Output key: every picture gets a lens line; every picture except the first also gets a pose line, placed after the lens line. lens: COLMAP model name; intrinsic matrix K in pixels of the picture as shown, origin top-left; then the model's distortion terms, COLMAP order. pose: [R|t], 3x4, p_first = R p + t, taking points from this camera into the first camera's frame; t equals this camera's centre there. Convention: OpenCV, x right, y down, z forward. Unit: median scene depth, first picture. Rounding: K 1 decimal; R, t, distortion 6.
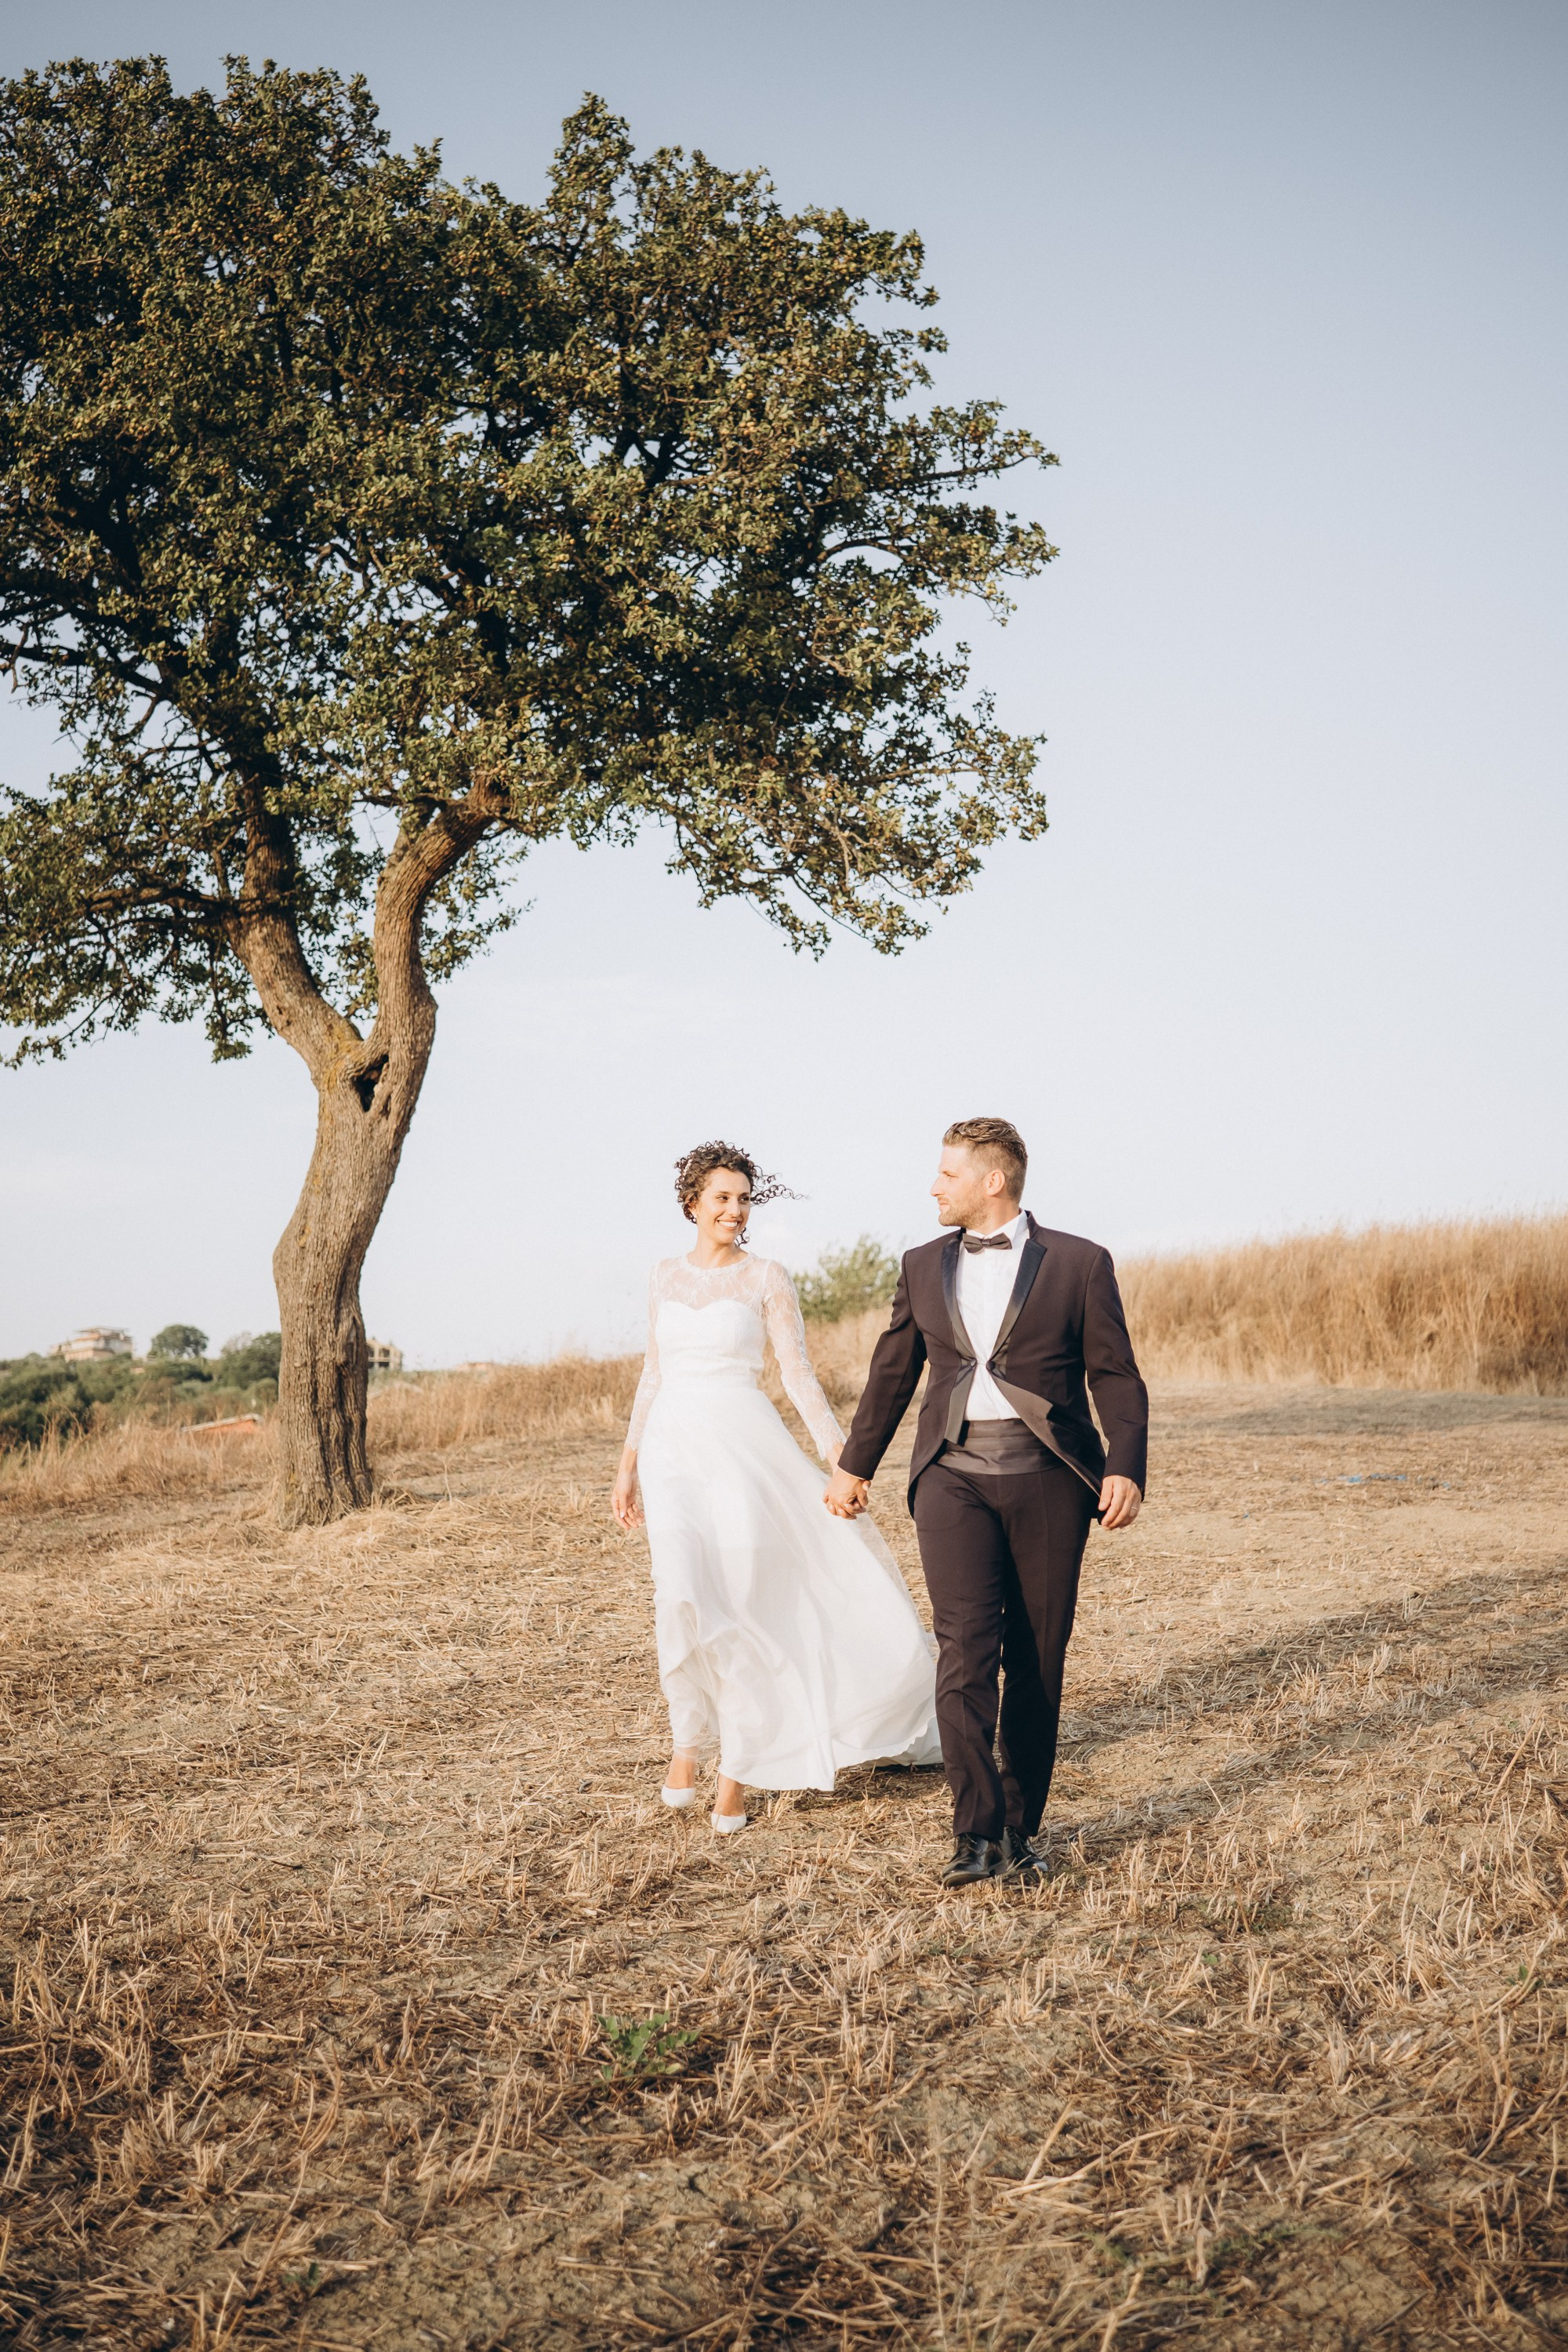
lens RADIAL K [[2379.5, 0, 813.3], [0, 2379.5, 1171.0], [0, 0, 1]] dist [-0.139319, 0.000194]
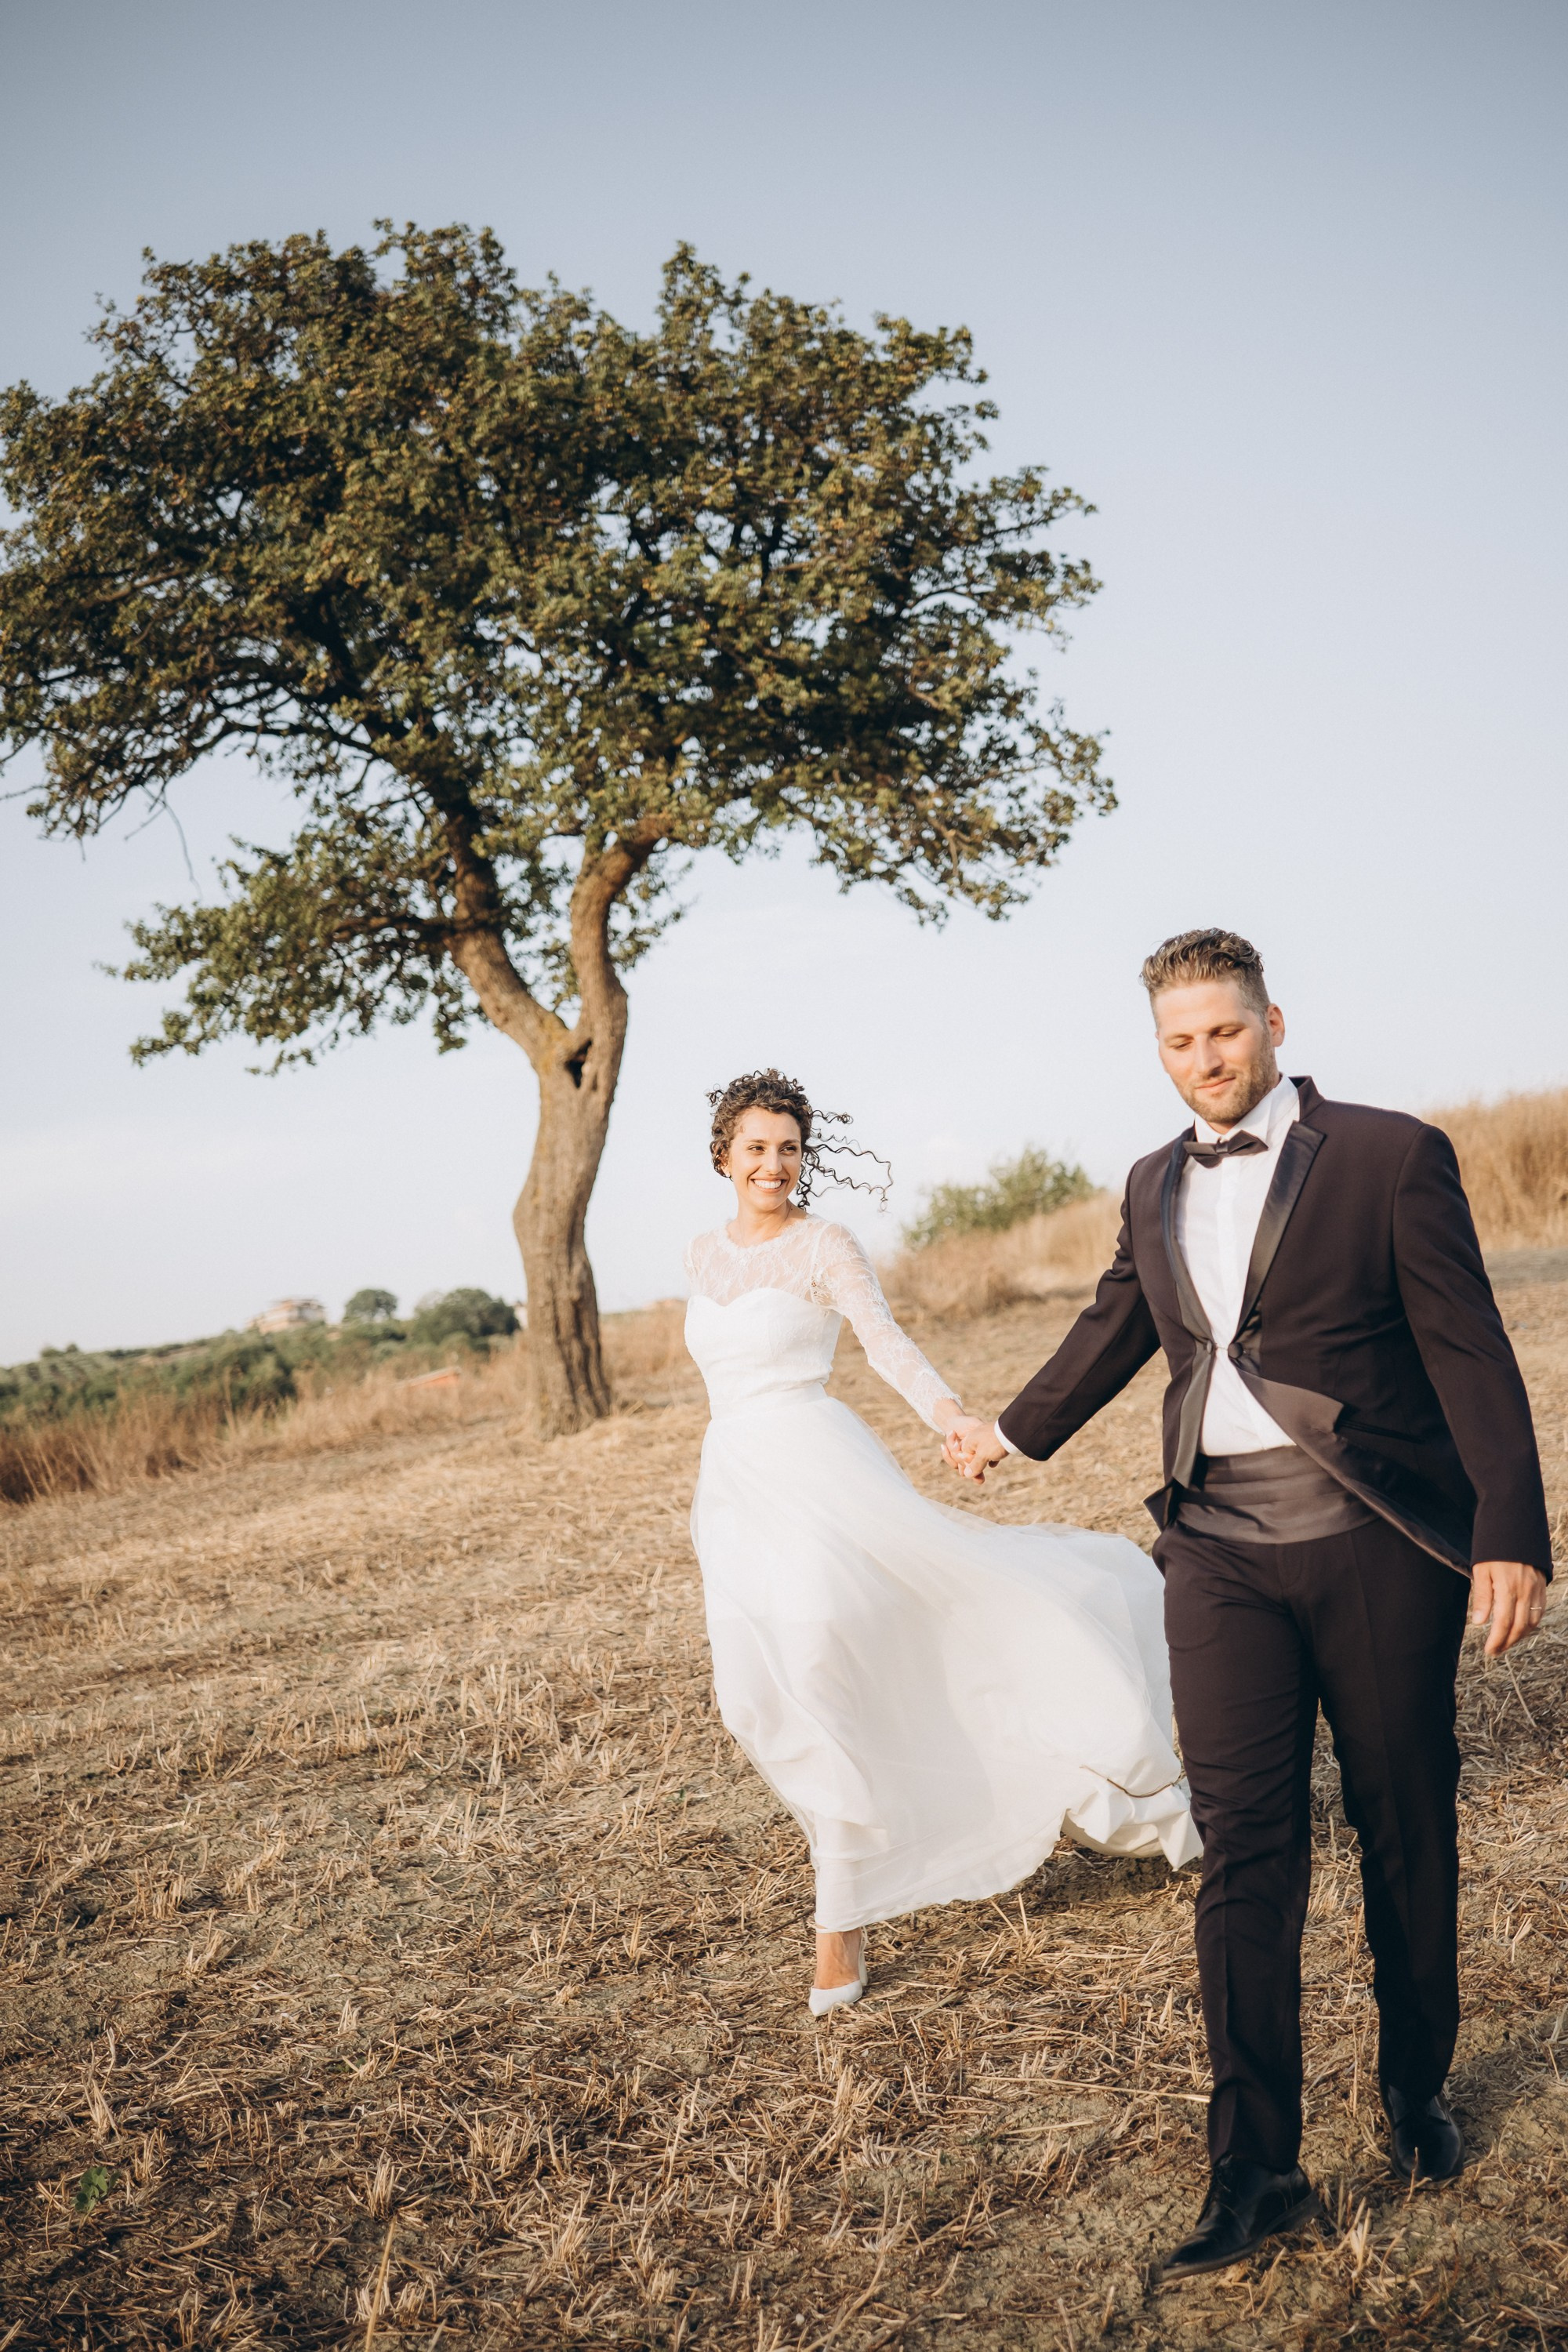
lens RADIAL K [[2379.5, 0, 813.3], [0, 2379.5, 1171.0], [0, 0, 1]] dist [-0.139319, 0.000194]
pose [[0.993315, -0.088803, -0.073749, 0.015483], [0.091362, 0.995301, 0.032079, -0.012157], [0.070554, -0.038602, 0.996761, -0.206930]]
